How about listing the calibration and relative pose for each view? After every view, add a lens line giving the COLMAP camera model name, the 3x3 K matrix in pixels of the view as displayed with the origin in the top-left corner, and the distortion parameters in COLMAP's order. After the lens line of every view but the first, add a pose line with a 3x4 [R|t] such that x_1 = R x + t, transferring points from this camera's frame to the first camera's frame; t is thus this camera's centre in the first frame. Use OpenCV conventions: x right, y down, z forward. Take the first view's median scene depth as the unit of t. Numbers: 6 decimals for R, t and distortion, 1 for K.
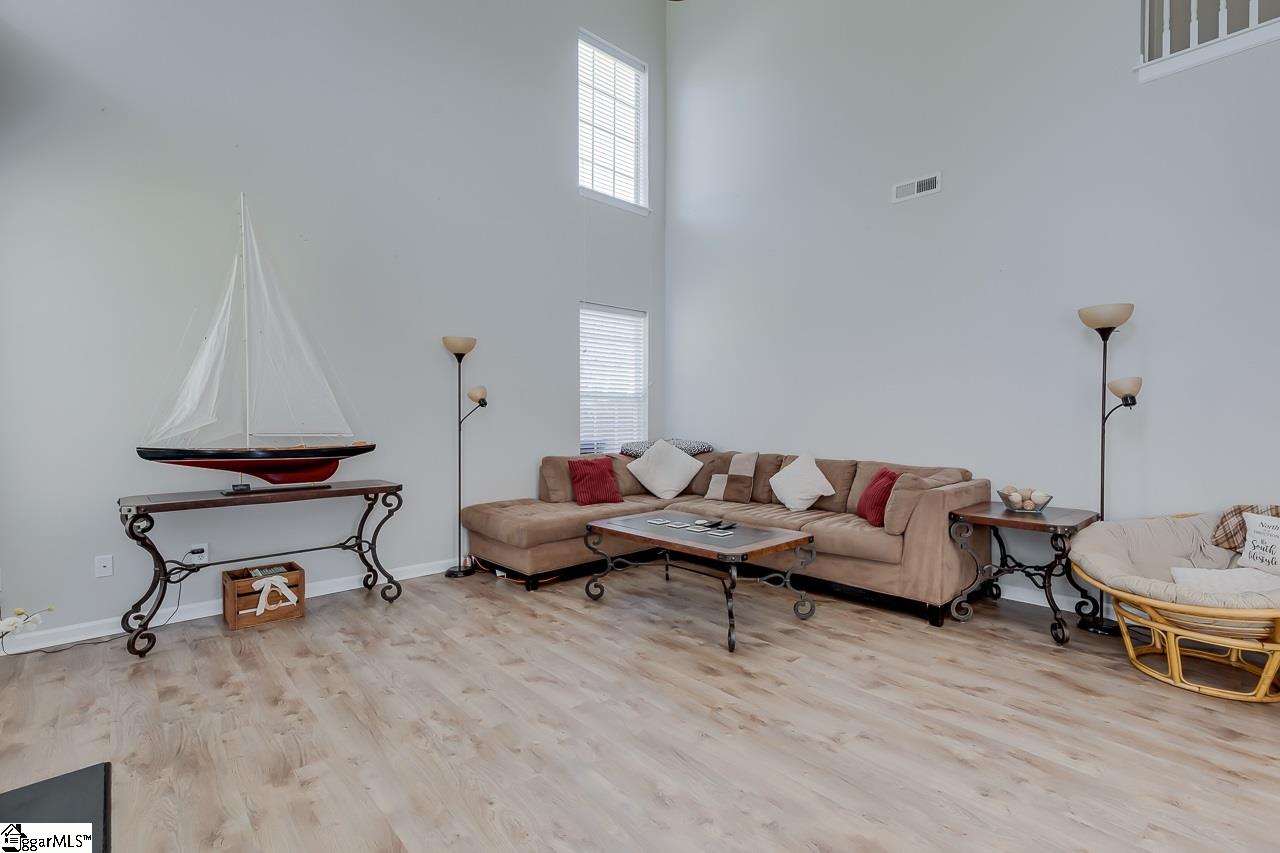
lens RADIAL K [[576.2, 0, 646.9], [0, 576.2, 429.2], [0, 0, 1]] dist [-0.001934, -0.000608]
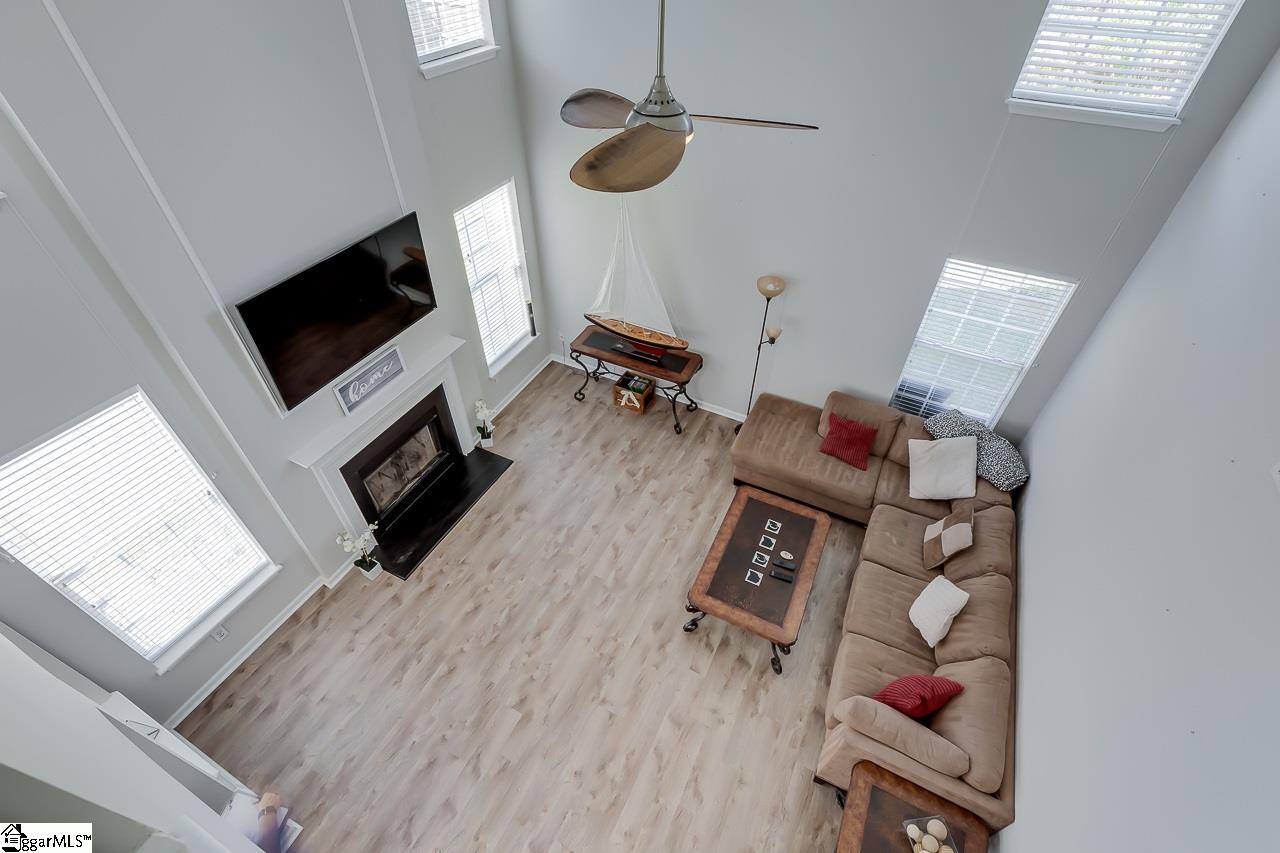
lens RADIAL K [[576.2, 0, 641.6], [0, 576.2, 419.5], [0, 0, 1]] dist [-0.001934, -0.000608]
pose [[0.351077, 0.637941, -0.685402, 0.823771], [-0.026073, 0.738373, 0.673889, -1.102894], [0.935984, -0.218716, 0.275859, 0.596210]]
